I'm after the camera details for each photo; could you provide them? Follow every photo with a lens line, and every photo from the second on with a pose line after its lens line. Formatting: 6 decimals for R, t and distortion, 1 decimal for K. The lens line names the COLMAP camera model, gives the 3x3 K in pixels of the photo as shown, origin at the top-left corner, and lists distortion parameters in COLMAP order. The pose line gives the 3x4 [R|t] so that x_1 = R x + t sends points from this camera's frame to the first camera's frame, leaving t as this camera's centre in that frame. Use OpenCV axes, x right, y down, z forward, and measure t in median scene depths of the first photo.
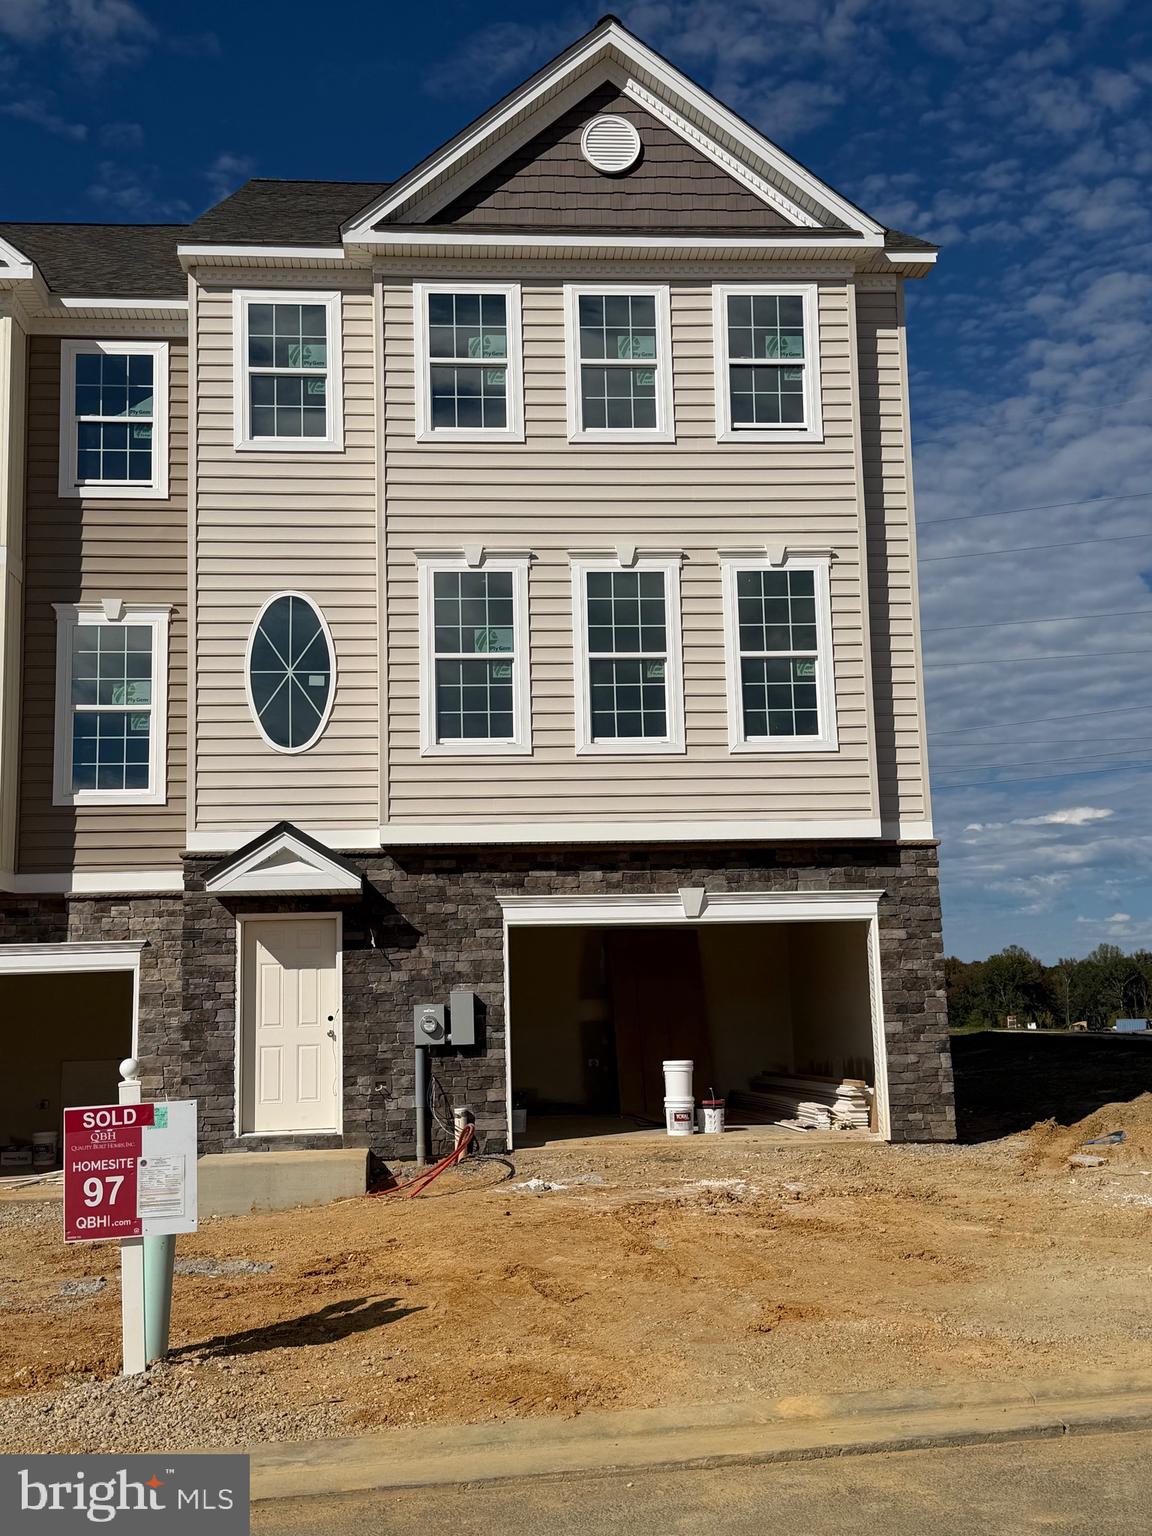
lens RADIAL K [[1688.2, 0, 576.0], [0, 1688.2, 768.0], [0, 0, 1]] dist [0.187293, -0.436865]
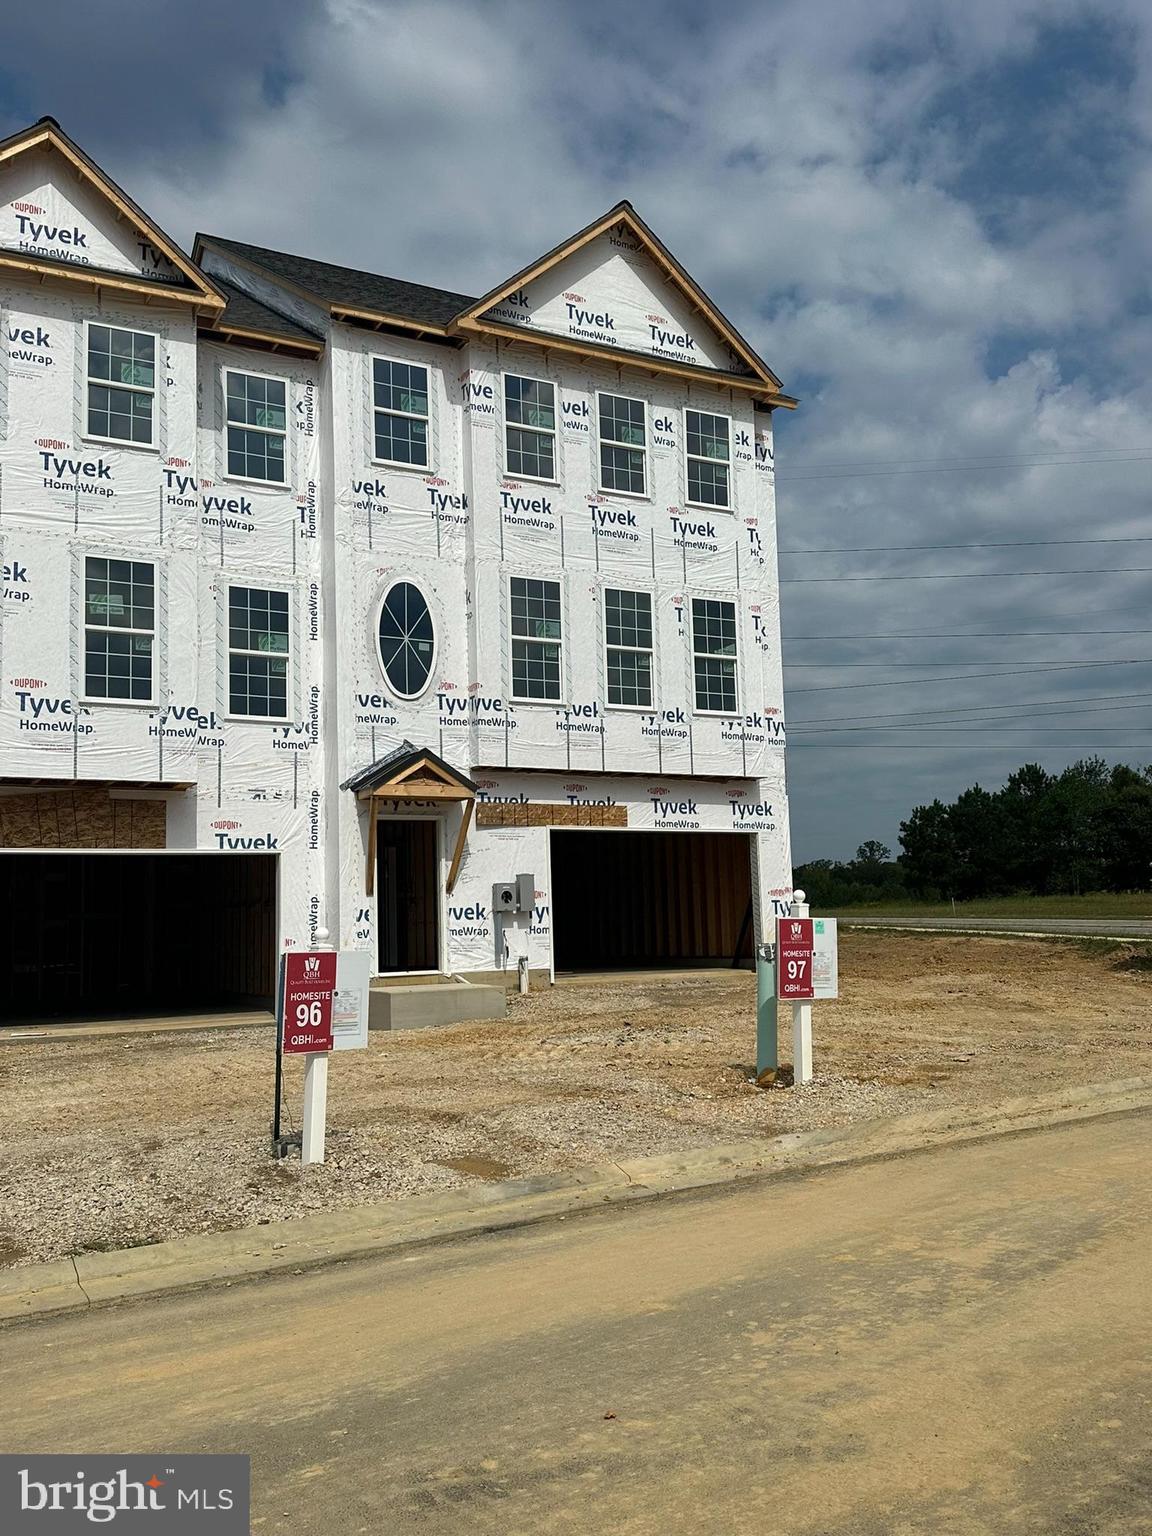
lens RADIAL K [[1321.2, 0, 557.2], [0, 1321.2, 785.6], [0, 0, 1]] dist [0.182177, -0.438007]
pose [[0.914206, 0.046077, 0.402623, -0.478286], [-0.060173, 0.997936, 0.022425, 0.029218], [-0.400759, -0.044729, 0.915091, -0.020963]]
